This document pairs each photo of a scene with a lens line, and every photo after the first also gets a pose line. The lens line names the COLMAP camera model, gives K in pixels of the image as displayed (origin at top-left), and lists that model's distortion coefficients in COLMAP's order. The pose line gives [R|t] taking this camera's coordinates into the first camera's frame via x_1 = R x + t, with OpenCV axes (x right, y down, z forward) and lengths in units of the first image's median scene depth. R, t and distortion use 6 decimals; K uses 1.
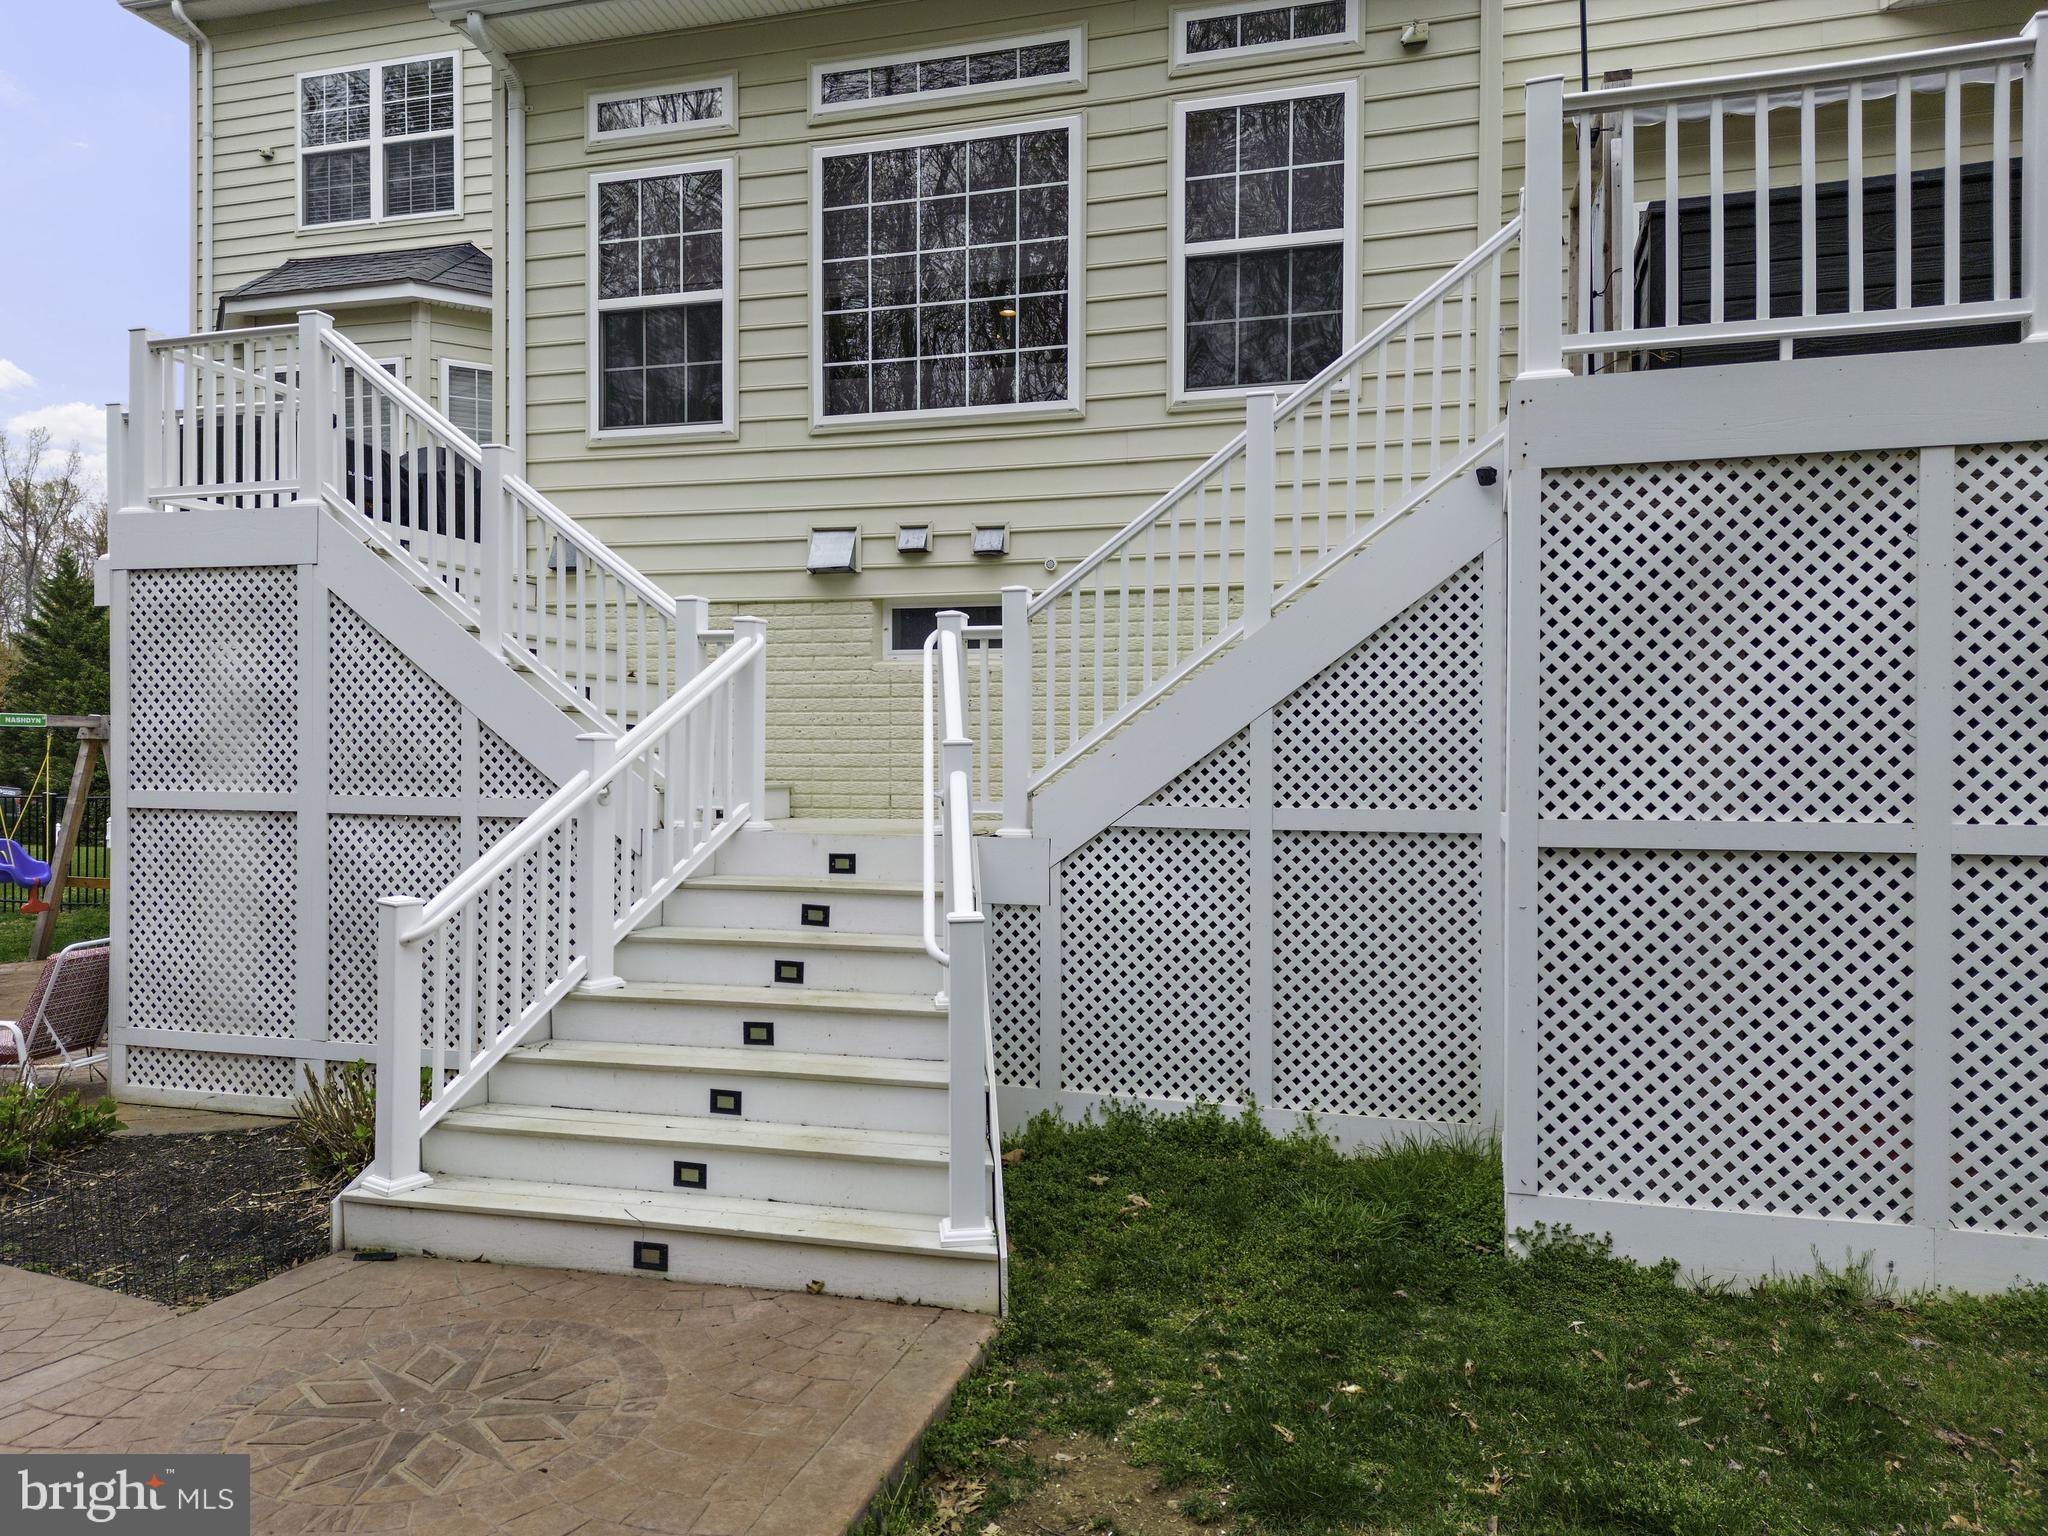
lens RADIAL K [[1456.6, 0, 1024.0], [0, 1456.6, 768.0], [0, 0, 1]] dist [0.089323, -0.096297]
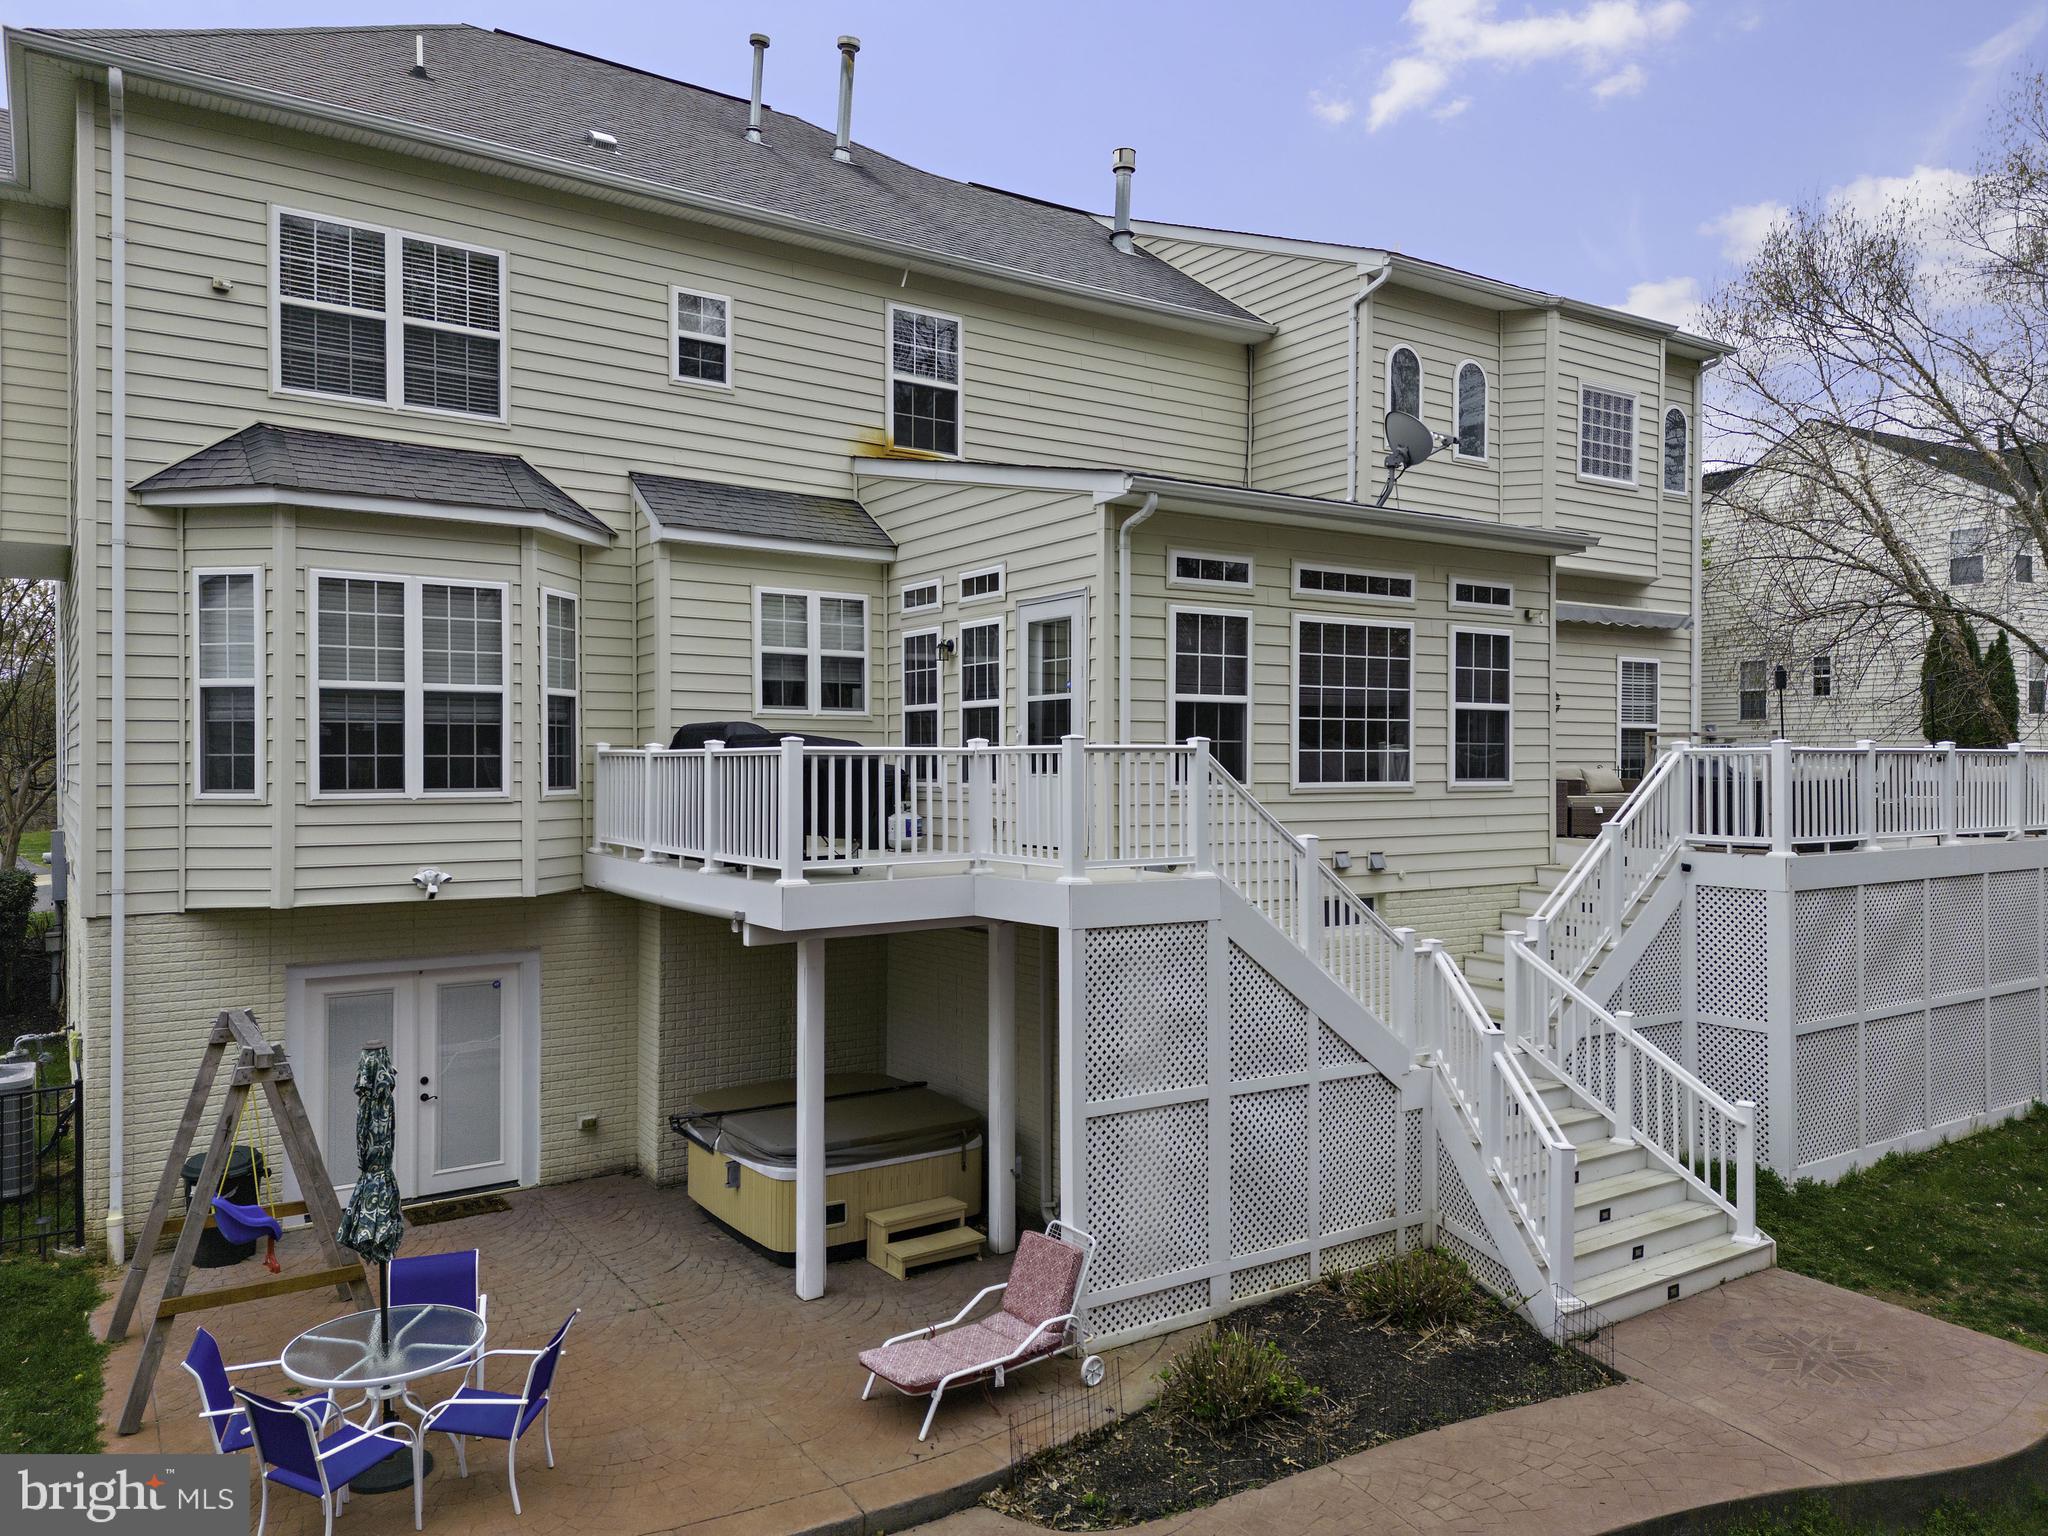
lens RADIAL K [[1467.7, 0, 1024.0], [0, 1467.7, 768.0], [0, 0, 1]] dist [0.086037, -0.093312]
pose [[0.628710, -0.009211, 0.777586, -1.623194], [0.001935, 0.999945, 0.010280, -0.286545], [-0.777638, -0.004959, 0.628693, 0.252002]]
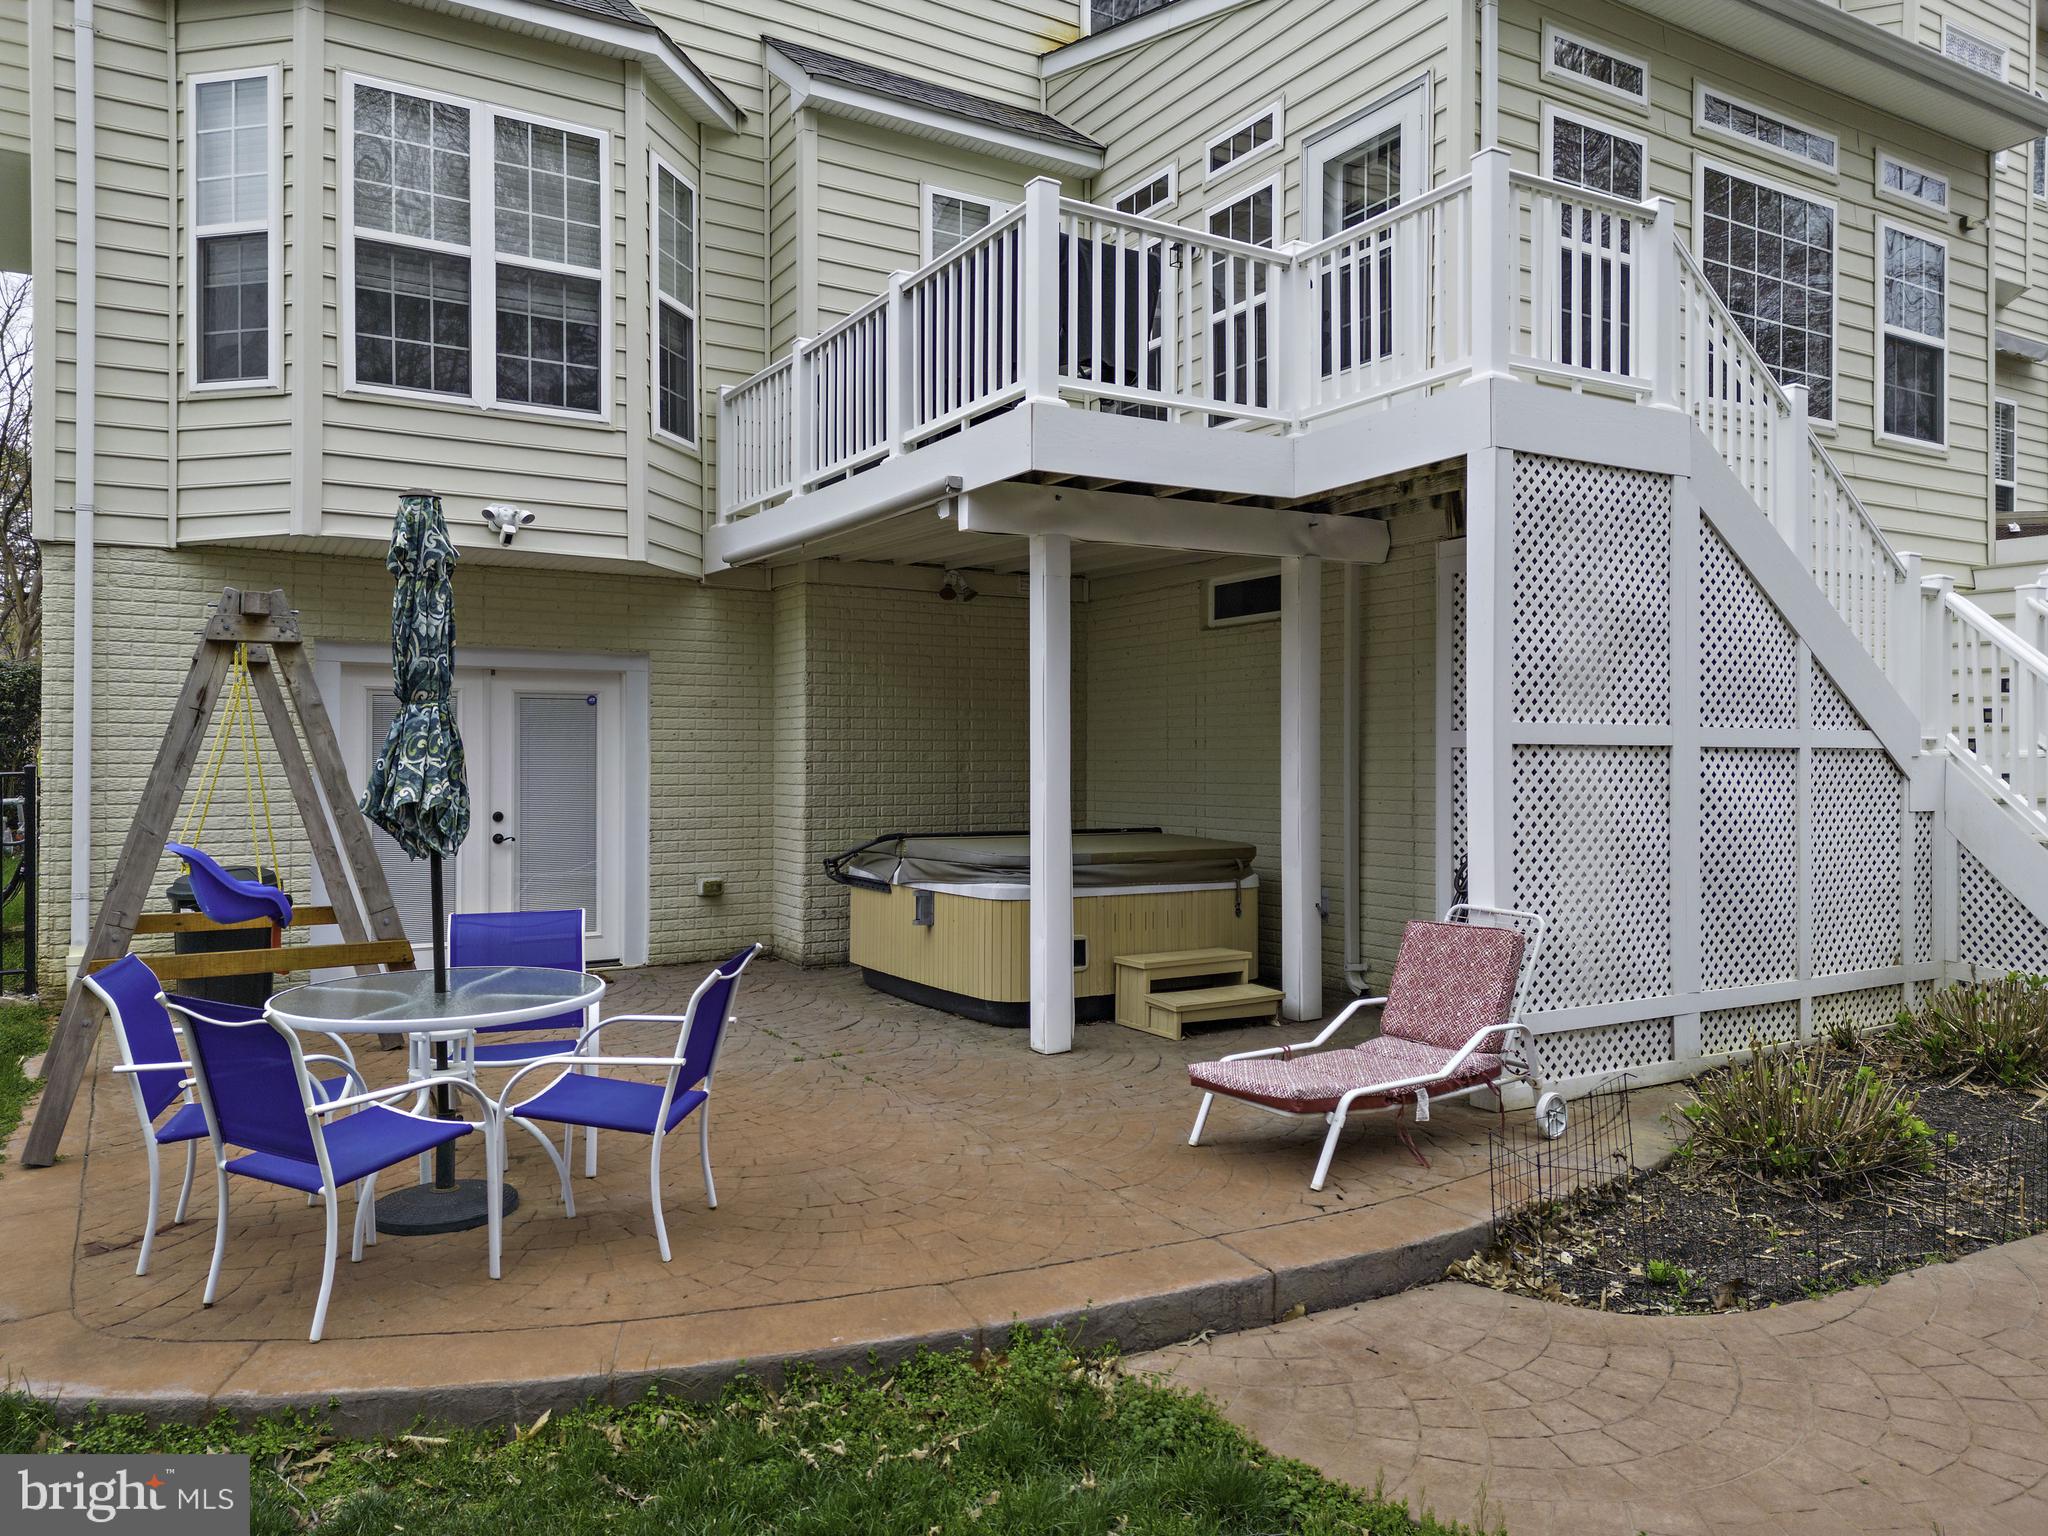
lens RADIAL K [[1456.6, 0, 1024.0], [0, 1456.6, 768.0], [0, 0, 1]] dist [0.089323, -0.096297]
pose [[0.658110, -0.004620, 0.752908, -1.392575], [-0.000633, 0.999977, 0.006690, 0.035892], [-0.752922, -0.004879, 0.658092, 0.676105]]
